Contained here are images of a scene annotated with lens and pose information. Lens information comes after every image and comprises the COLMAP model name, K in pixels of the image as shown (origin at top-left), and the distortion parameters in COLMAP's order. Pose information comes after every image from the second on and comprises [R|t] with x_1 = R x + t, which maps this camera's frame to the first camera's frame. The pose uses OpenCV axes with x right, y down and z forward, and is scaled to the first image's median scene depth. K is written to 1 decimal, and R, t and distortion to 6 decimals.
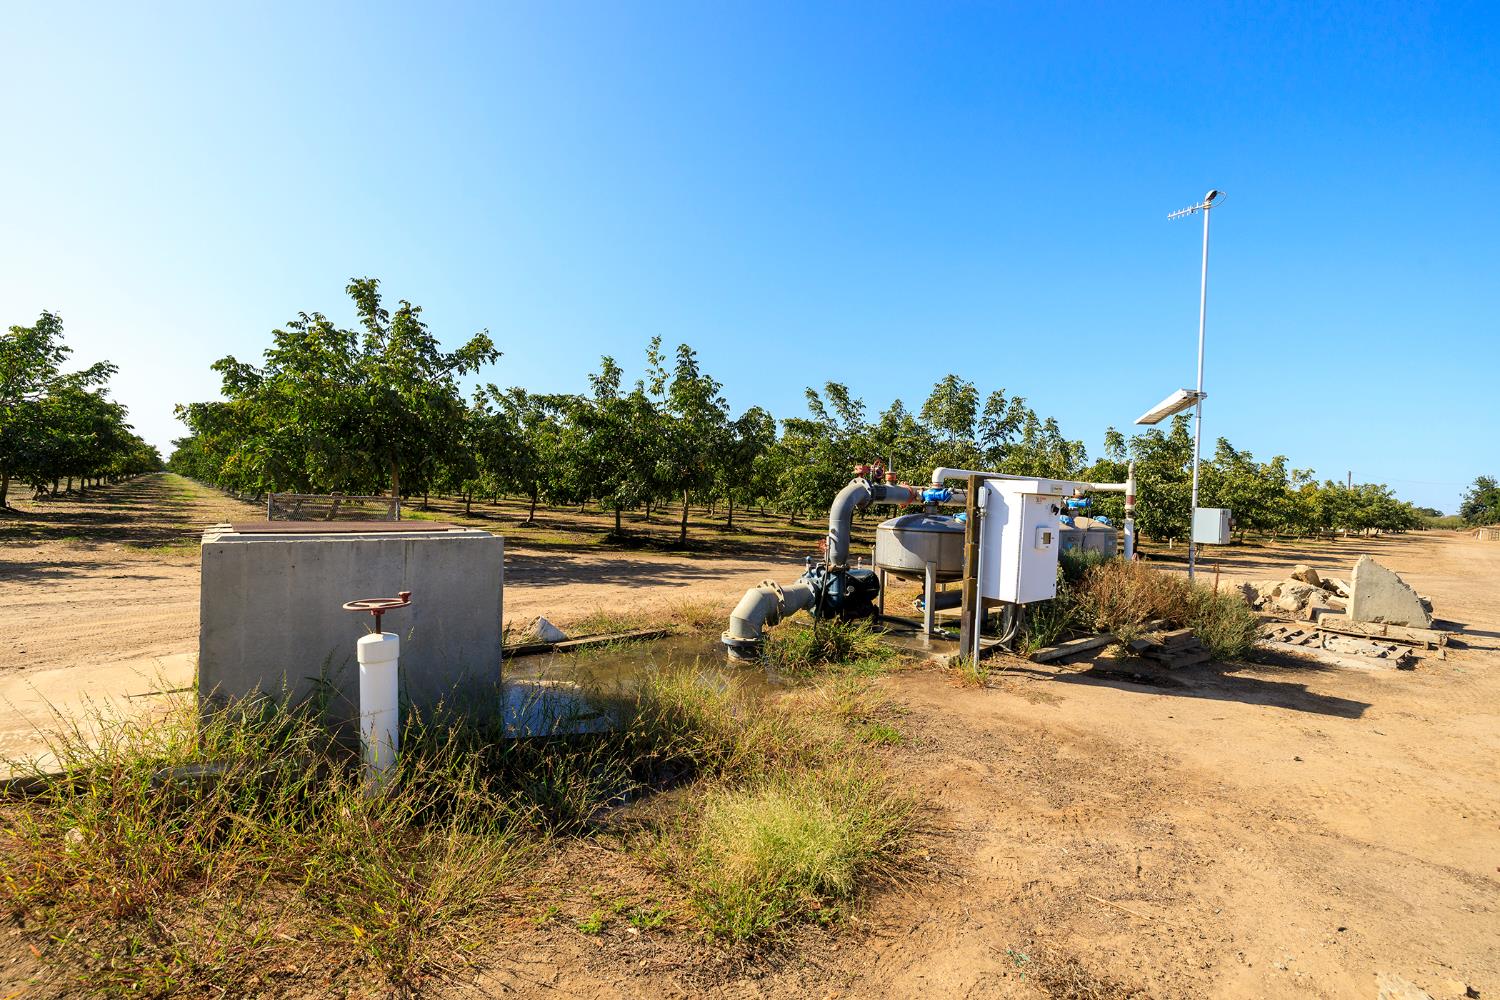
lens RADIAL K [[628.1, 0, 750.0], [0, 628.1, 500.0], [0, 0, 1]] dist [0.000839, 0.000302]
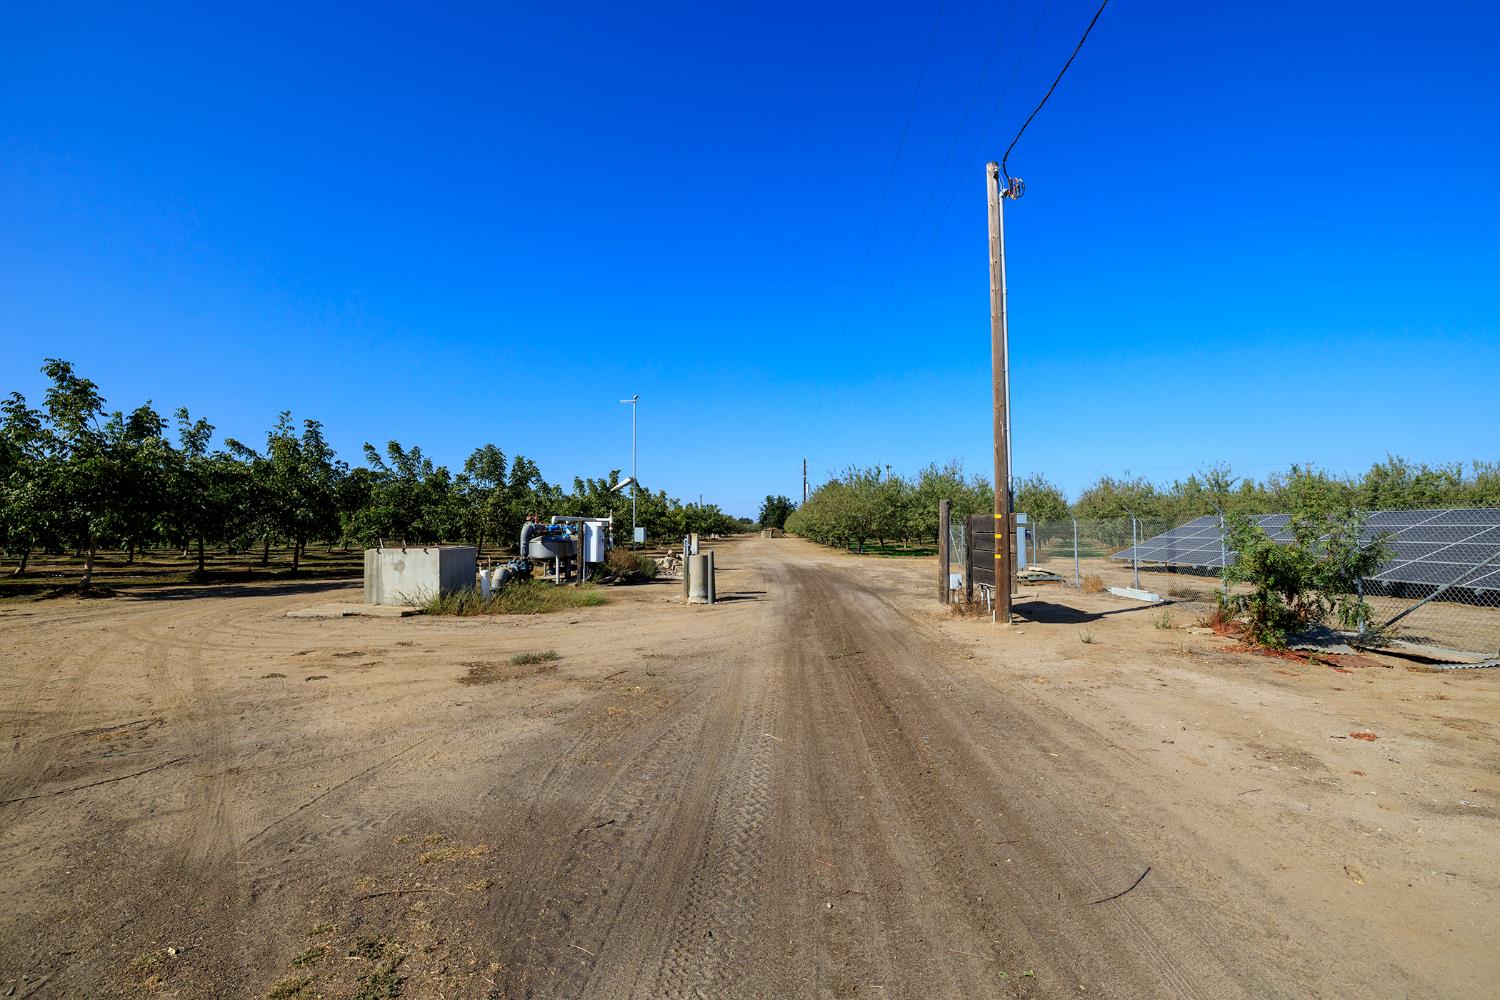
lens RADIAL K [[729.3, 0, 750.0], [0, 729.3, 500.0], [0, 0, 1]] dist [0.000190, -0.000007]
pose [[0.684584, -0.016006, 0.728758, -0.676113], [0.038537, 0.999155, -0.014256, -0.024109], [-0.727914, 0.037843, 0.684623, -0.817130]]
